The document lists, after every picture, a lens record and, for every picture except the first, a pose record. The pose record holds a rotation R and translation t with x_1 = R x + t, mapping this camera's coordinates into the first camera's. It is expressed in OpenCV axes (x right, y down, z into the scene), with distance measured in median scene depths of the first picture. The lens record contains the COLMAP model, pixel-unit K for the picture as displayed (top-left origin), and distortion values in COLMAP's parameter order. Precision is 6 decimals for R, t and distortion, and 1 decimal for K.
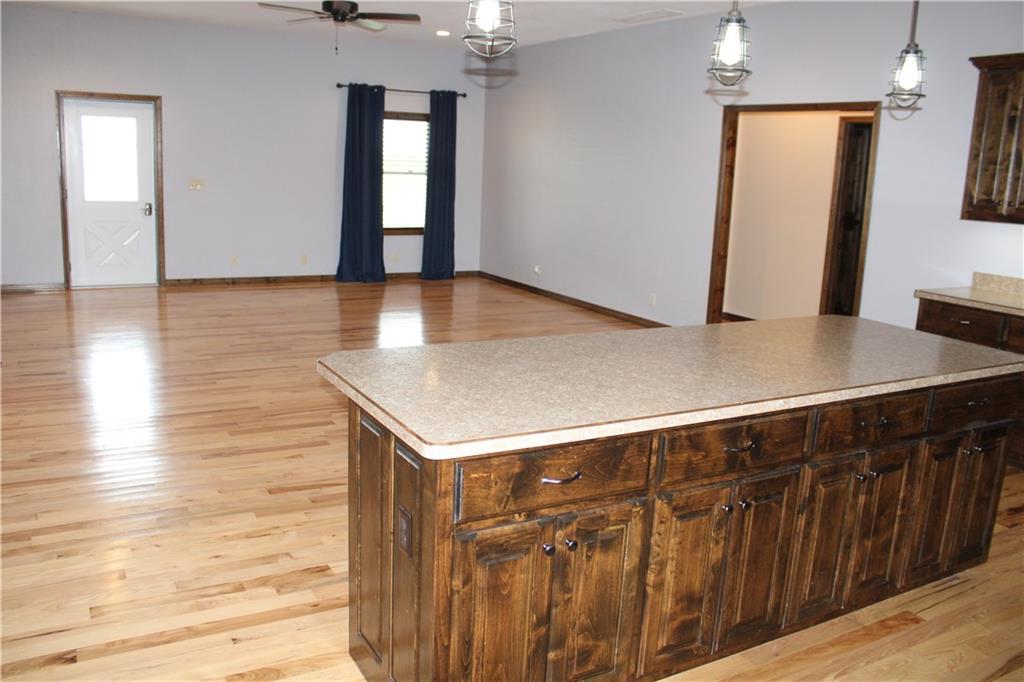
lens RADIAL K [[857.8, 0, 512.0], [0, 857.8, 341.0], [0, 0, 1]] dist [-0.142484, 0.134577]
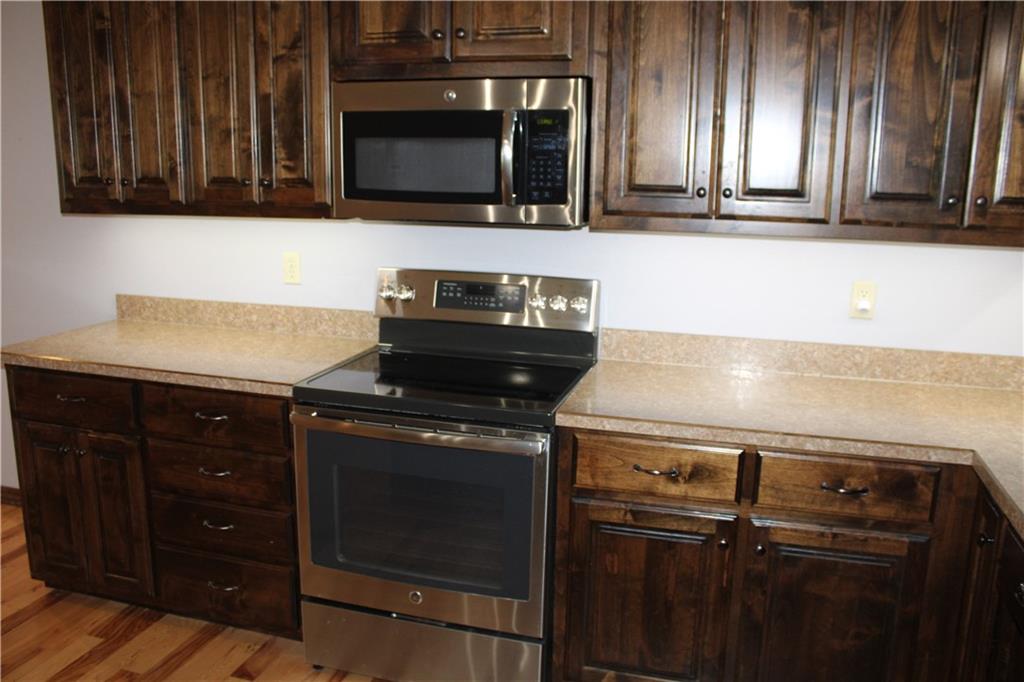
lens RADIAL K [[857.8, 0, 512.0], [0, 857.8, 341.0], [0, 0, 1]] dist [-0.142484, 0.134577]
pose [[0.715638, -0.176827, 0.675718, 0.374983], [0.159561, 0.983230, 0.088311, -0.063104], [-0.680002, 0.044620, 0.731851, 0.383627]]
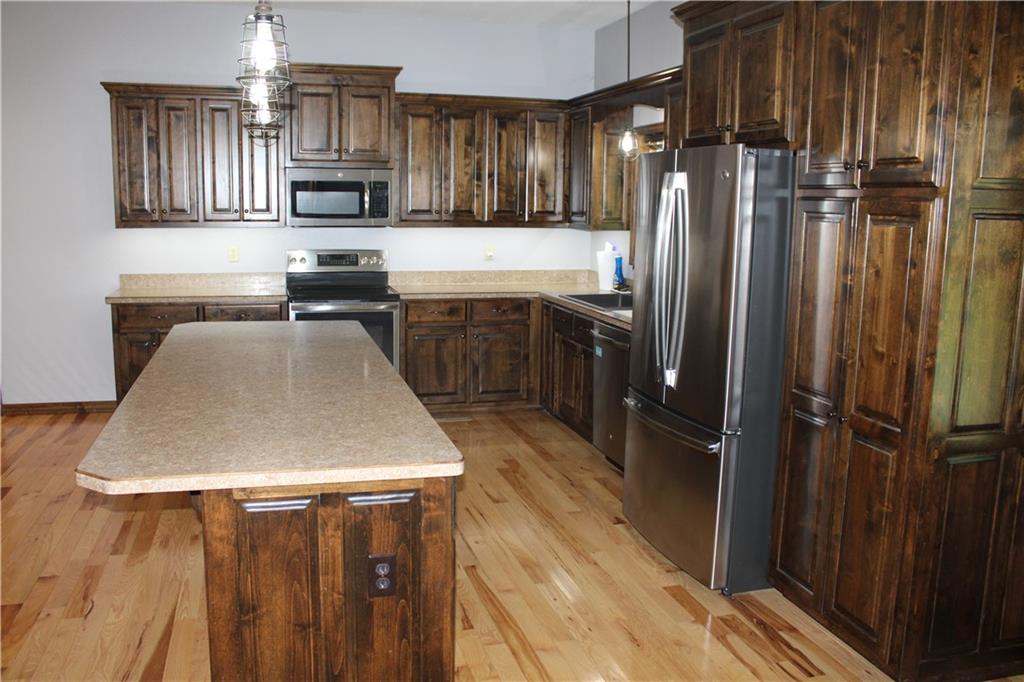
lens RADIAL K [[857.8, 0, 512.0], [0, 857.8, 341.0], [0, 0, 1]] dist [-0.142484, 0.134577]
pose [[0.234966, -0.200350, 0.951132, -0.440092], [0.192570, 0.968726, 0.156484, -0.077367], [-0.952737, 0.146391, 0.266199, 0.237416]]
